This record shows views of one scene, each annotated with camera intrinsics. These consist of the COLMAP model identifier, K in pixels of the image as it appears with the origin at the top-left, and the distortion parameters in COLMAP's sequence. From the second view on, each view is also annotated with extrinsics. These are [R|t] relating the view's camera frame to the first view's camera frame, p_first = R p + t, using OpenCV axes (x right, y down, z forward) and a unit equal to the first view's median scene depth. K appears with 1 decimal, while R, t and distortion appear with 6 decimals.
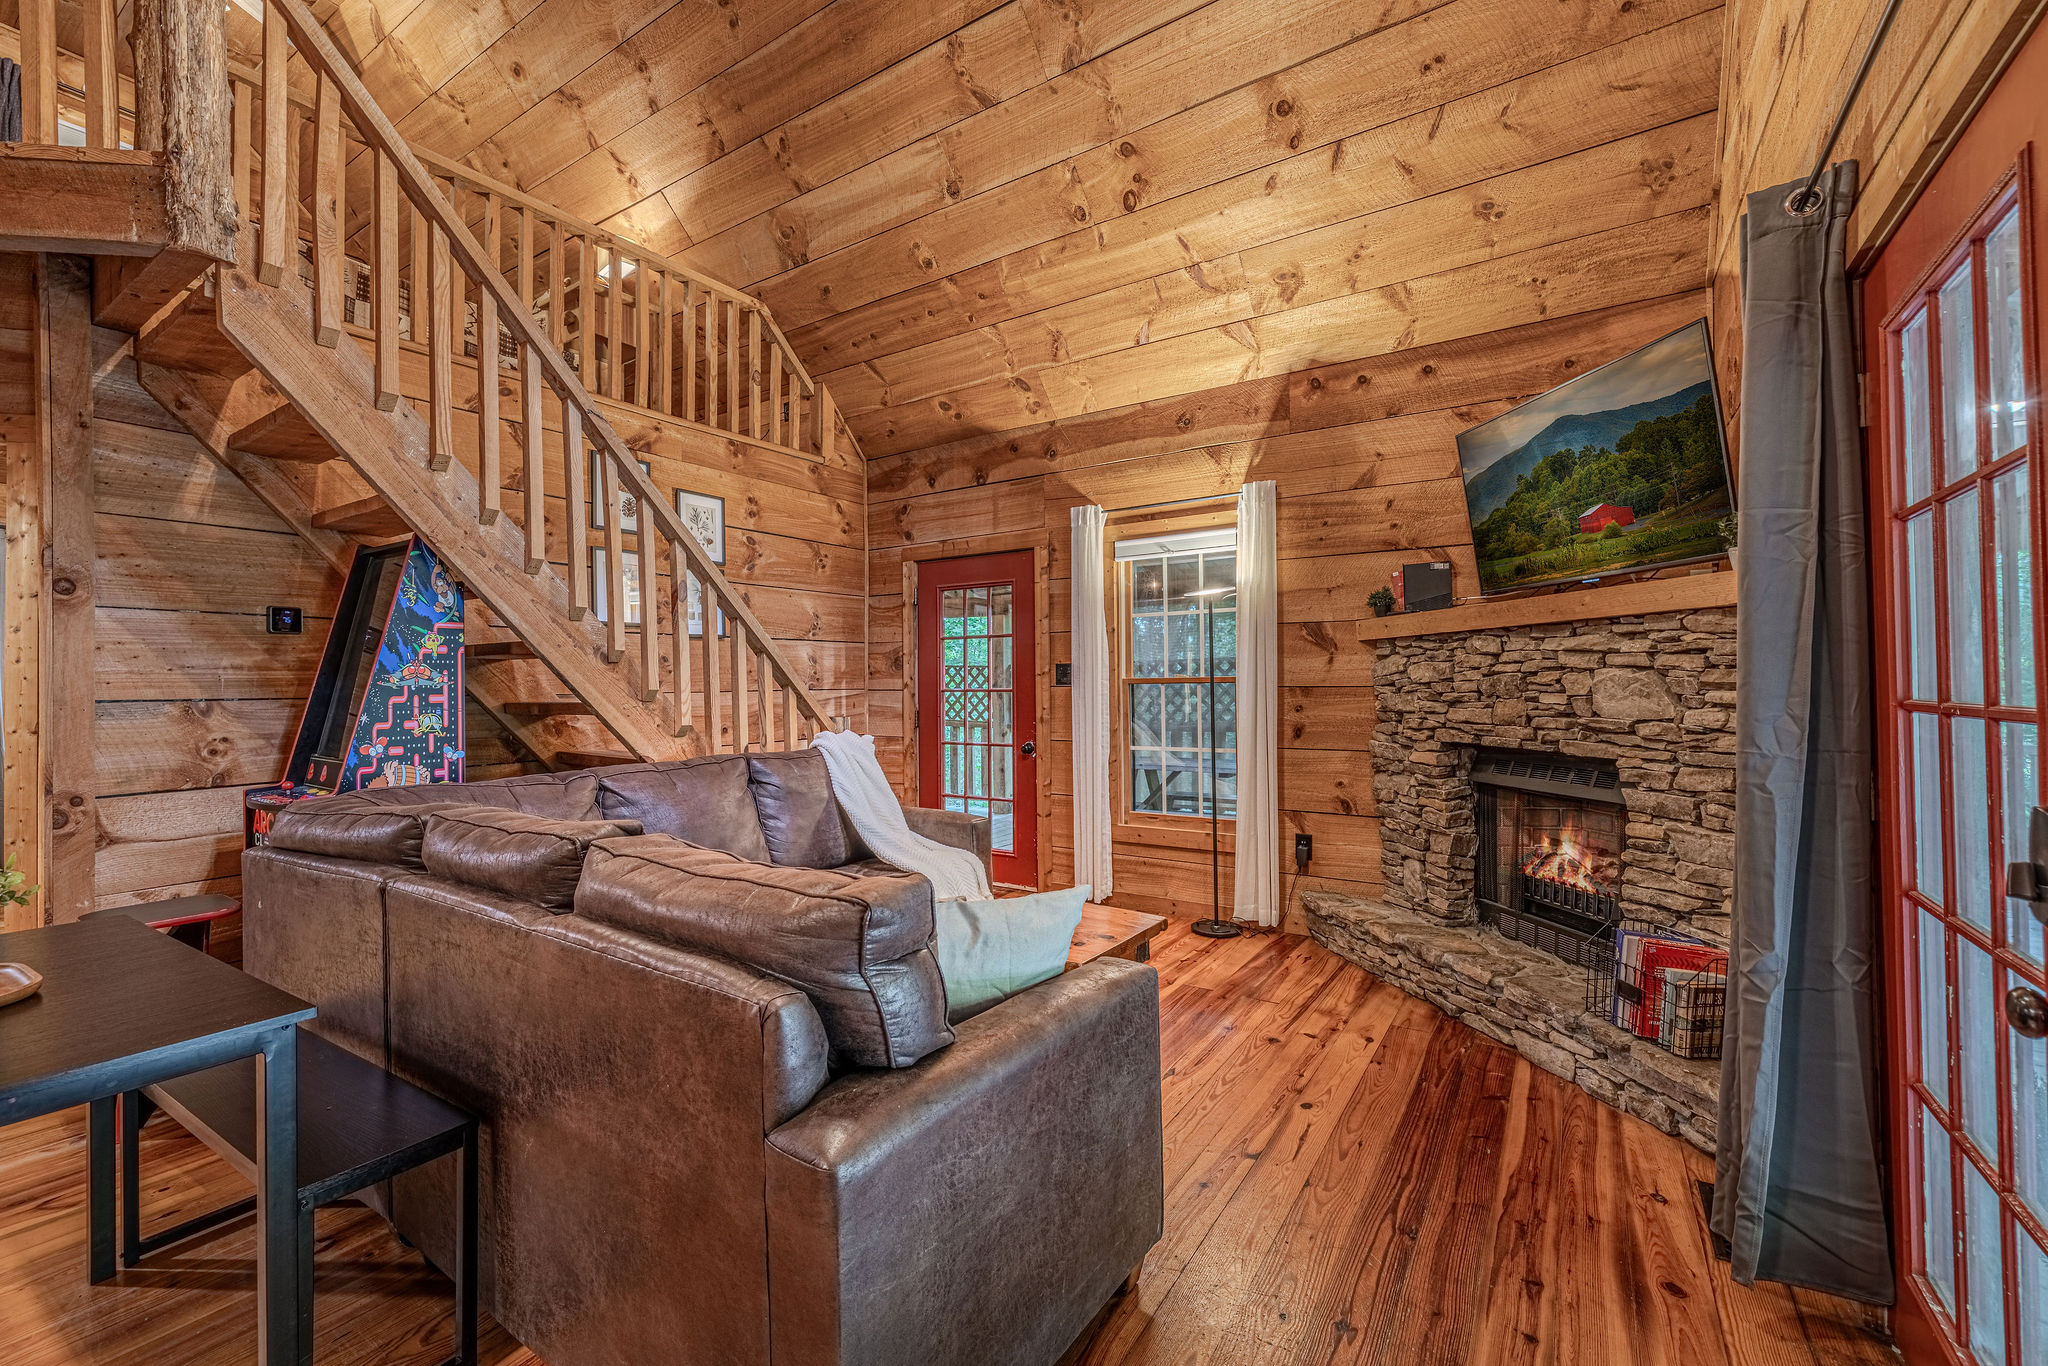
lens RADIAL K [[877.0, 0, 1023.3], [0, 877.0, 673.7], [0, 0, 1]] dist [0.003497, -0.000477]
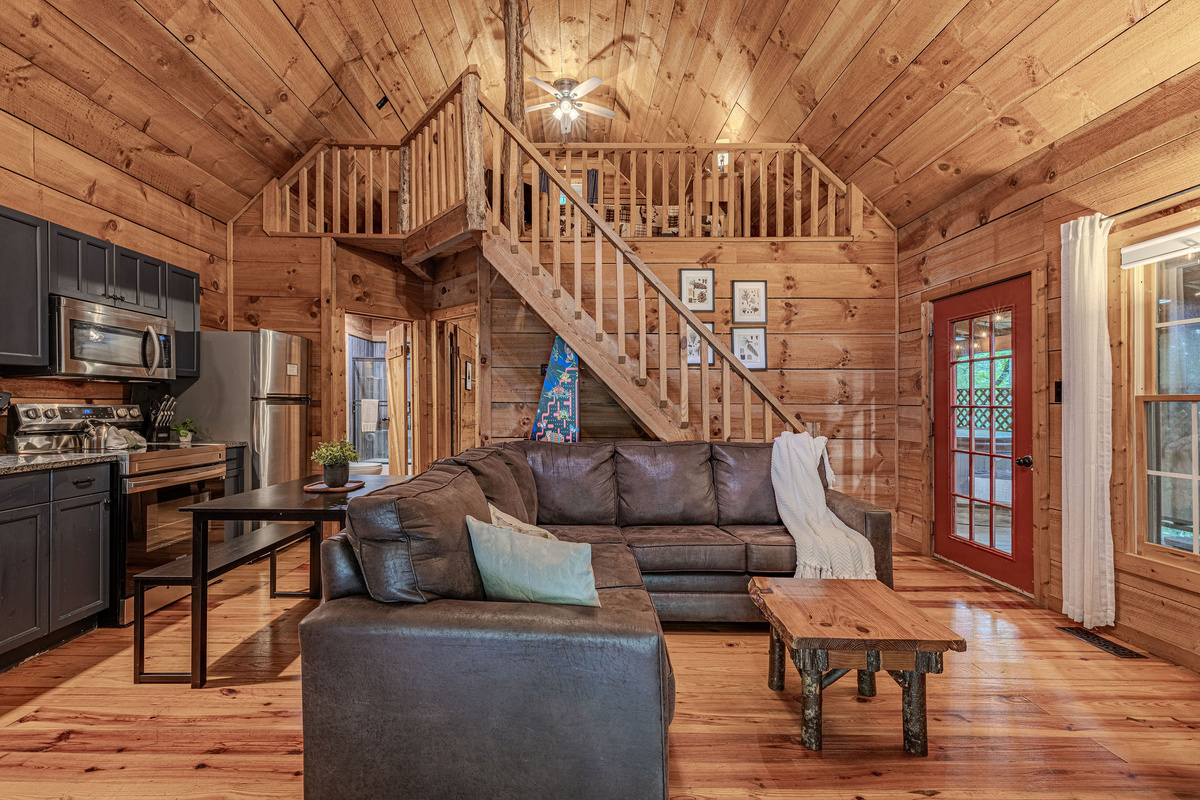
lens RADIAL K [[513.9, 0, 561.8], [0, 513.9, 403.2], [0, 0, 1]] dist [0.003497, -0.000477]
pose [[0.529528, 0.013037, -0.848192, 0.259138], [-0.001745, 0.999897, 0.014280, 0.006985], [0.848291, -0.006082, 0.529496, 0.210003]]
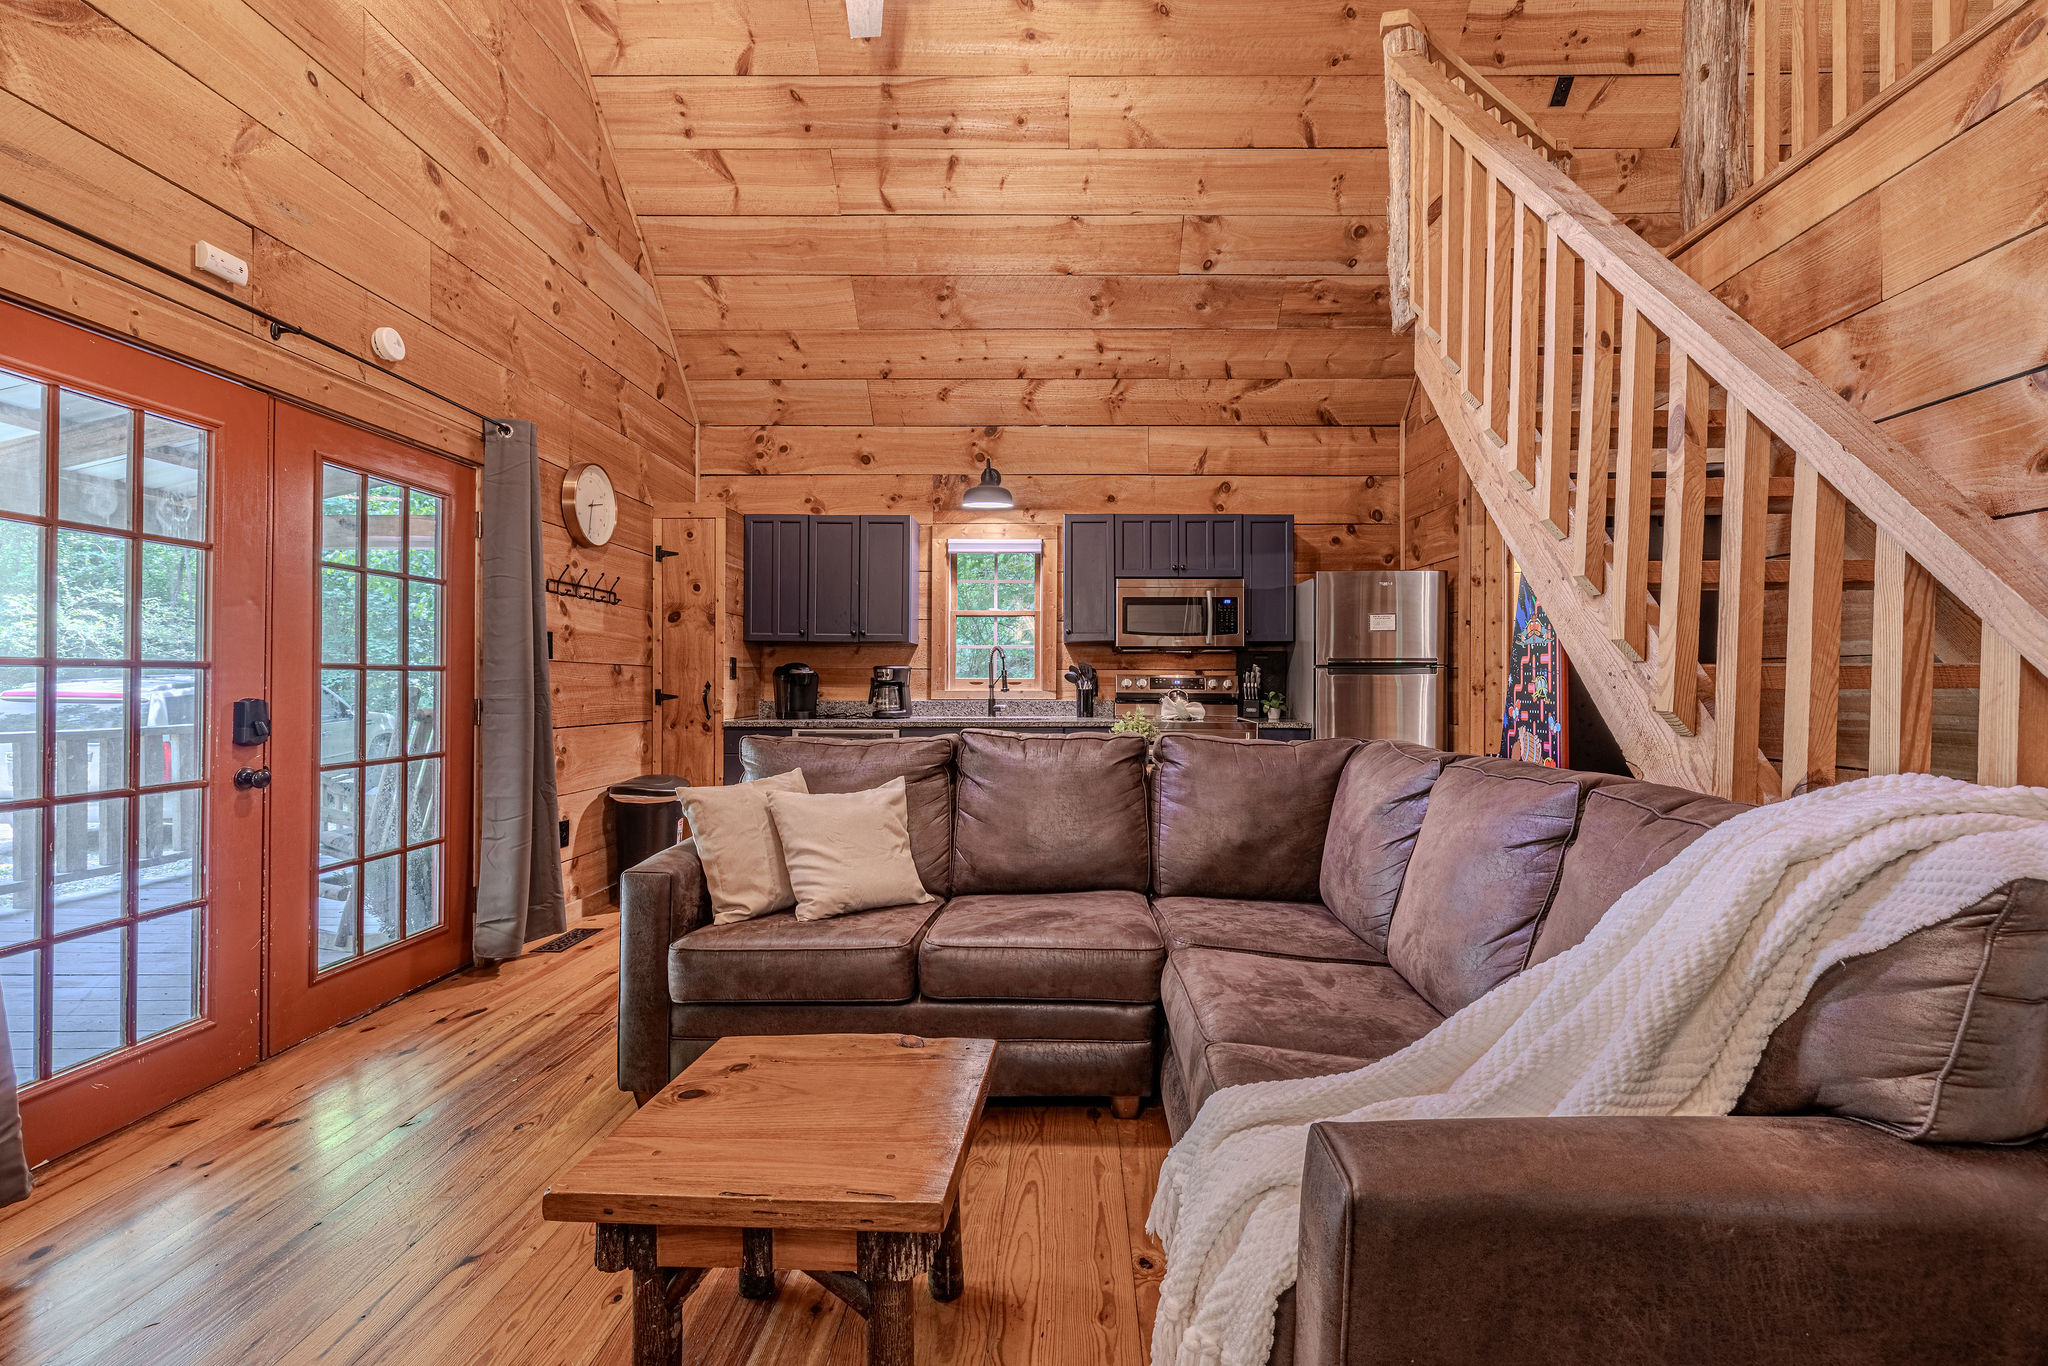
lens RADIAL K [[877.0, 0, 1086.2], [0, 877.0, 680.8], [0, 0, 1]] dist [0.003497, -0.000477]
pose [[-0.831234, 0.010040, -0.555833, 0.113439], [0.015078, 0.999876, -0.004488, 0.030751], [0.555719, -0.012112, -0.831282, 0.954456]]
